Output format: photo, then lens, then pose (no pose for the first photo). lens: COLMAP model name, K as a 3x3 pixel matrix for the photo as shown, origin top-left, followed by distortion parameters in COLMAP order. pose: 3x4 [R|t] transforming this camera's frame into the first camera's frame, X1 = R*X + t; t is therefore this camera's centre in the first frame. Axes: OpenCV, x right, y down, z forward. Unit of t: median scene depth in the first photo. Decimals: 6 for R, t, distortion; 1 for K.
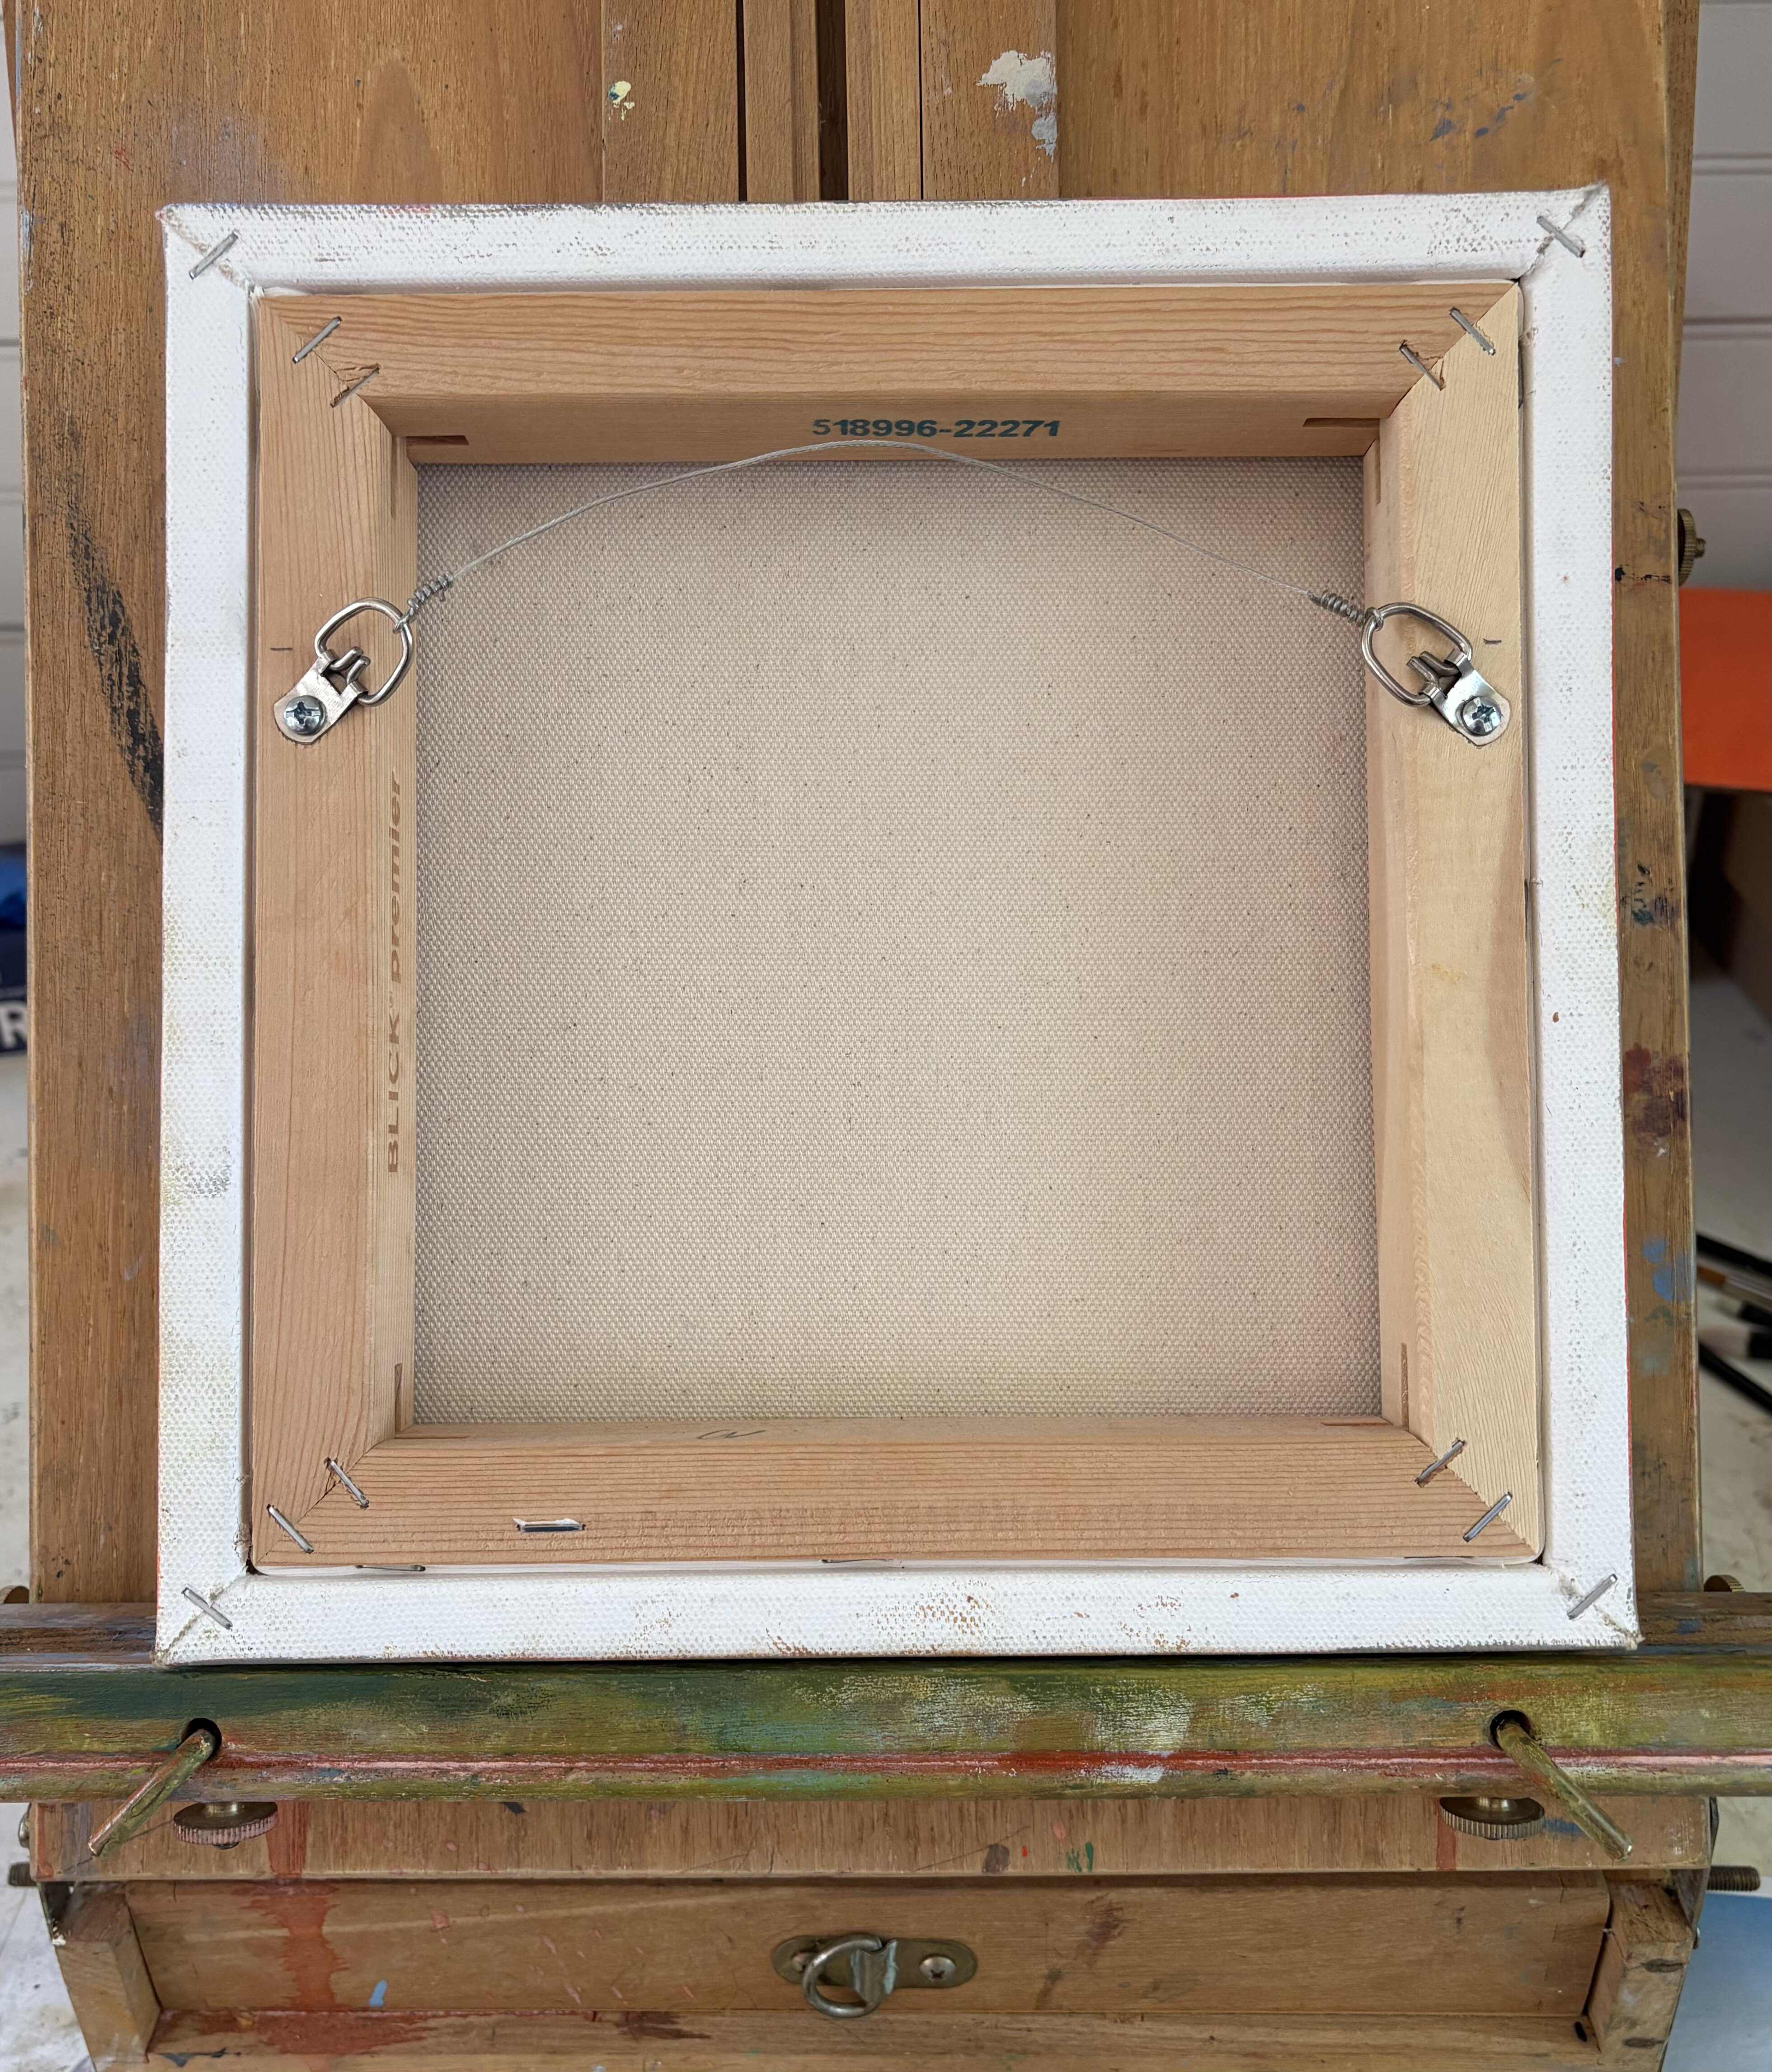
lens RADIAL K [[1735.7, 0, 885.5], [0, 1735.7, 1038.2], [0, 0, 1]] dist [-0.007044, -0.001956]
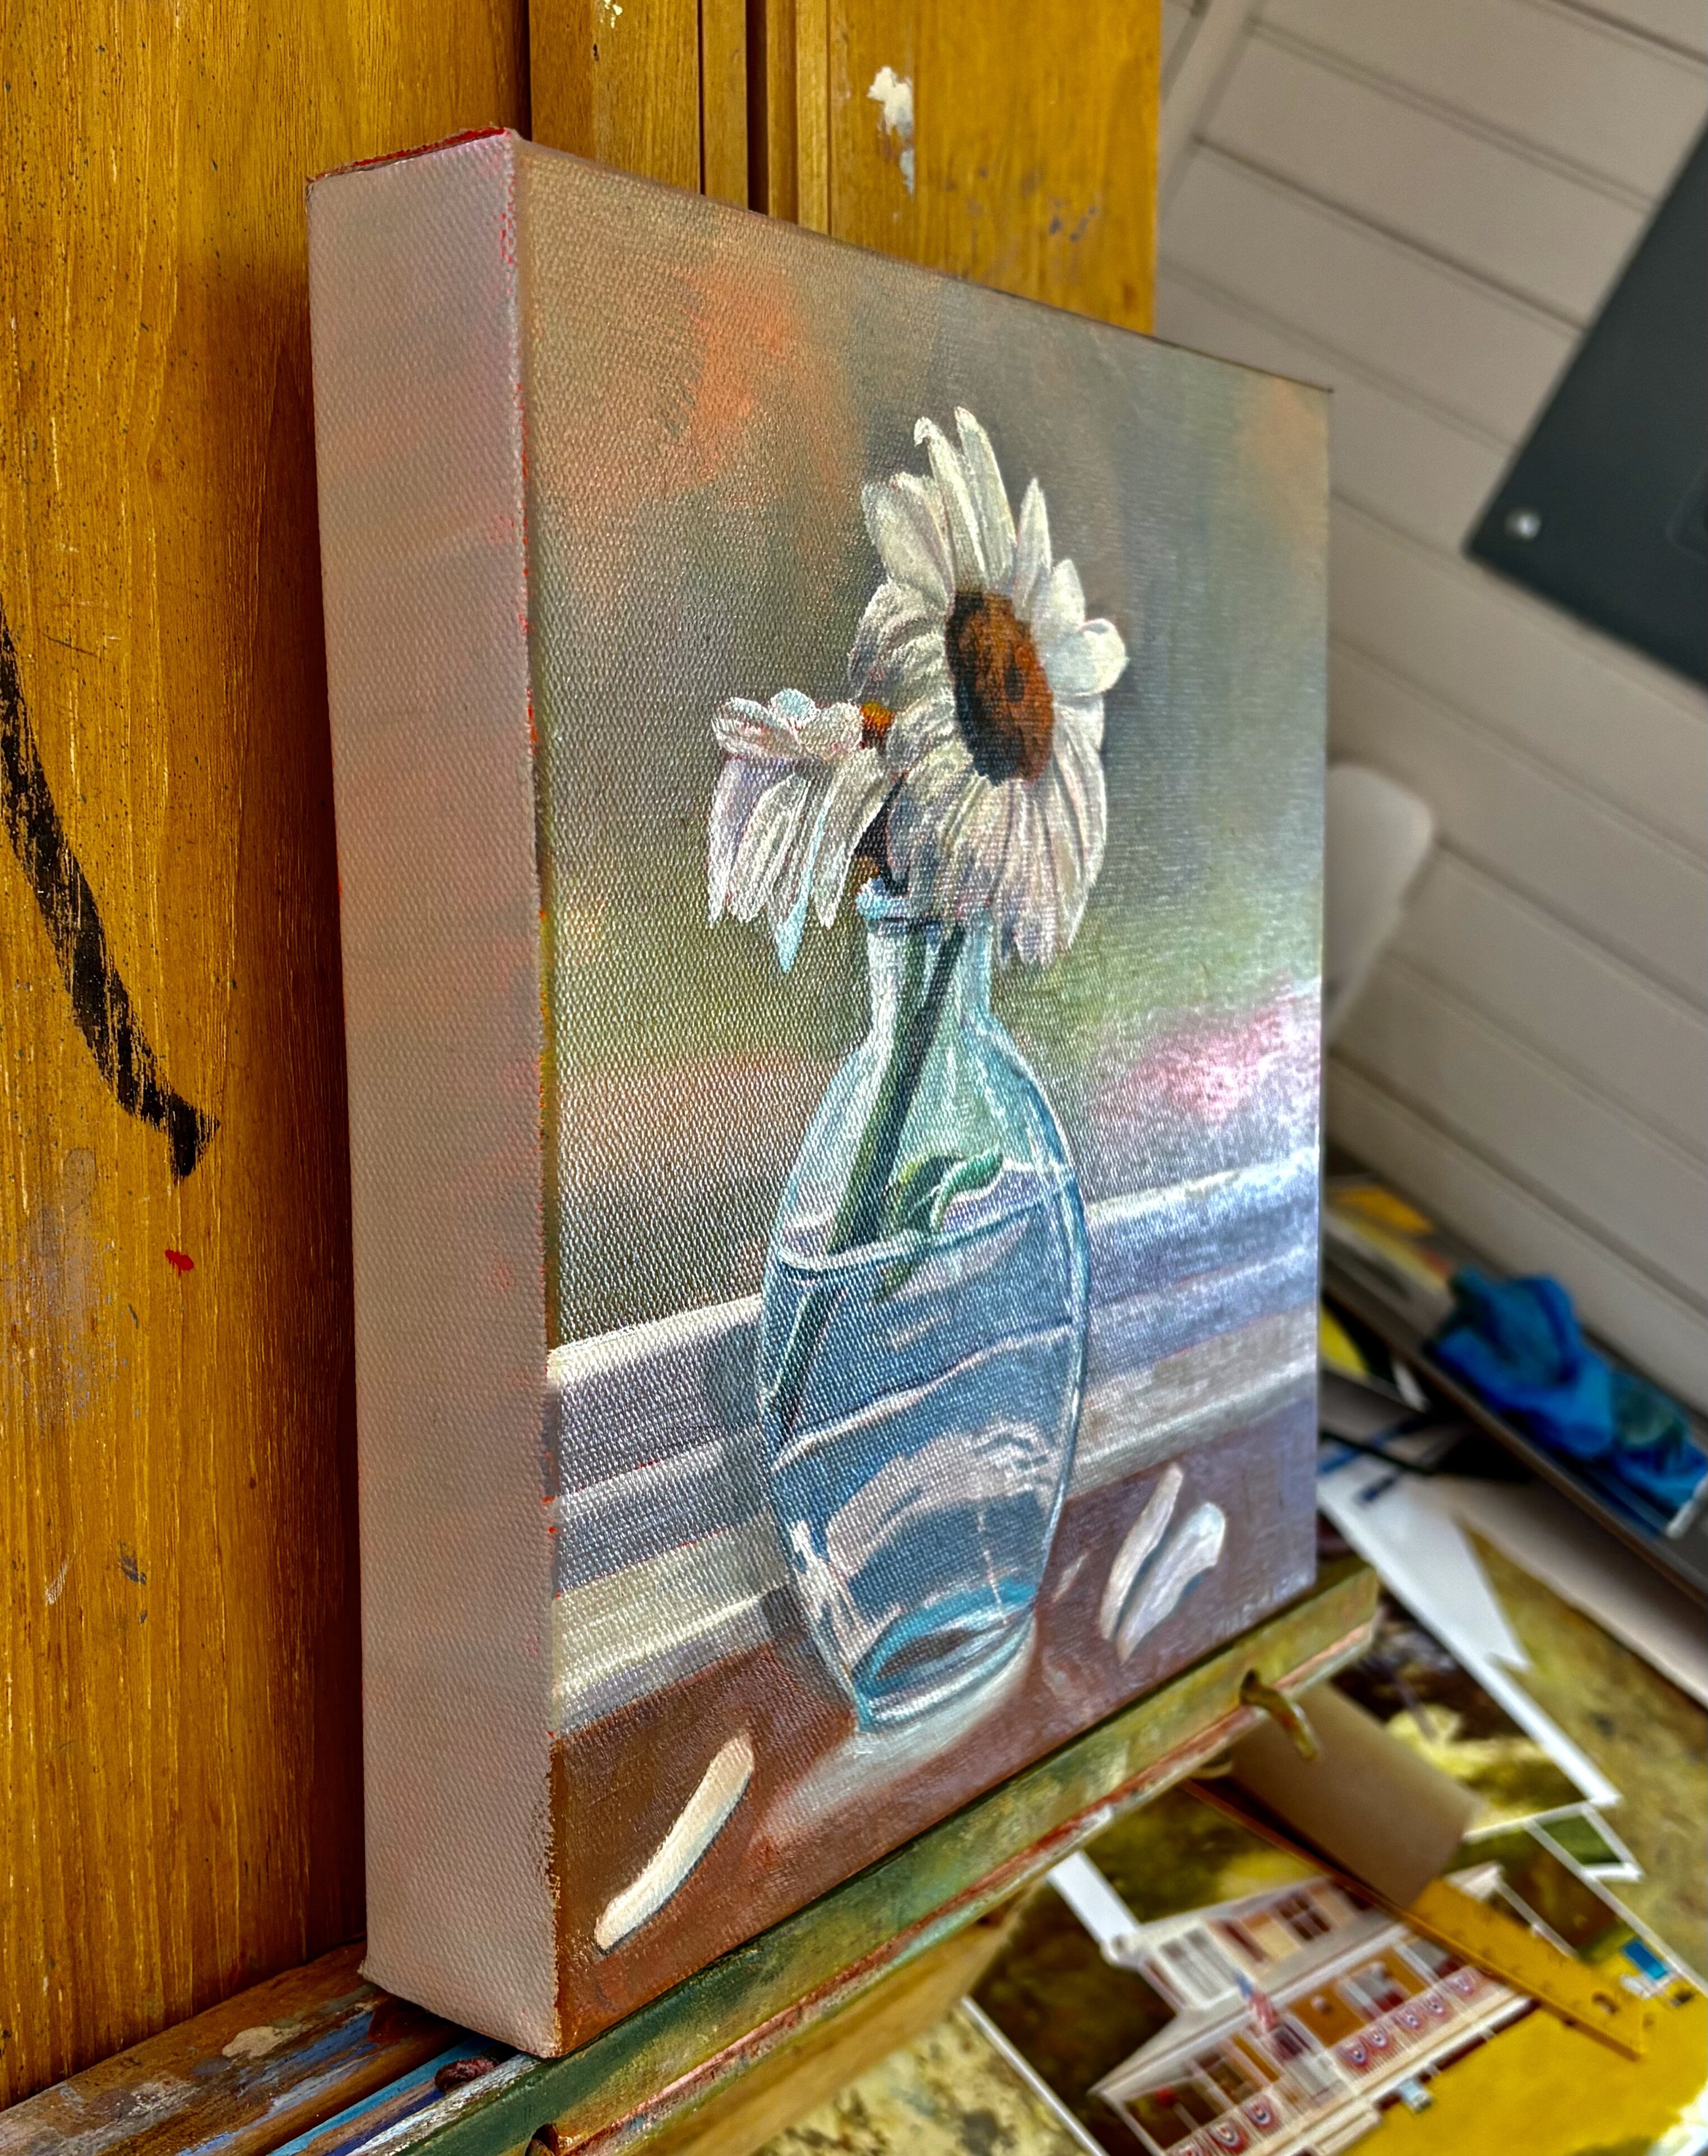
lens RADIAL K [[1971.1, 0, 854.4], [0, 1971.1, 1076.2], [0, 0, 1]] dist [-0.003429, 0.000000]
pose [[0.678656, -0.057975, 0.732165, -0.761527], [-0.021073, 0.994932, 0.098314, -0.143140], [-0.734154, -0.082150, 0.673995, 0.271716]]
